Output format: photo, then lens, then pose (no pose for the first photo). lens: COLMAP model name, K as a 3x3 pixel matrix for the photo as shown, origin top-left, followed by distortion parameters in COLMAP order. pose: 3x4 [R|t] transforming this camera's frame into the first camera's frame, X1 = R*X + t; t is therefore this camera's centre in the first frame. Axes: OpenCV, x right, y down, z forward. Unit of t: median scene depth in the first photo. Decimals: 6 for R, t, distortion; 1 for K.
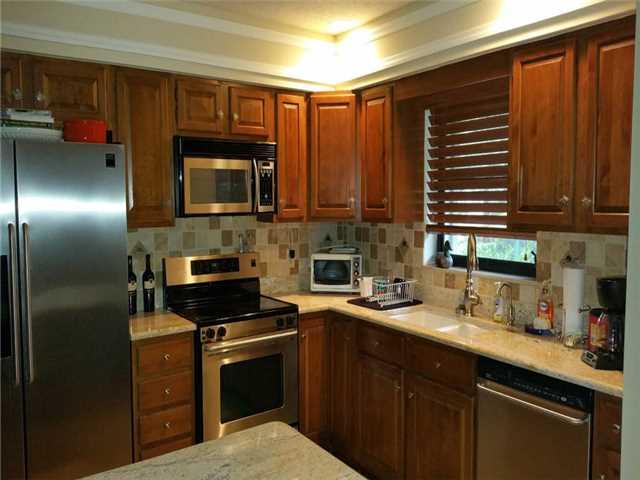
lens RADIAL K [[563.5, 0, 284.5], [0, 563.5, 242.2], [0, 0, 1]] dist [0.103891, -0.057283]
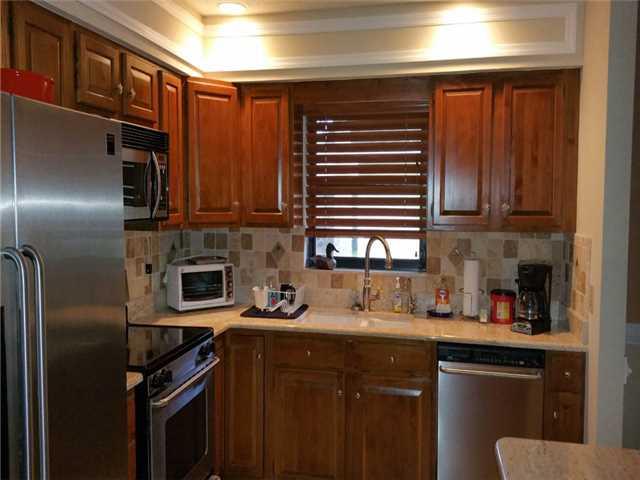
lens RADIAL K [[563.5, 0, 319.0], [0, 563.5, 240.0], [0, 0, 1]] dist [0.103891, -0.057283]
pose [[0.686186, -0.041322, 0.726252, -0.465015], [0.046075, 0.998849, 0.013299, -0.022775], [-0.725966, 0.024337, 0.687300, 0.288910]]
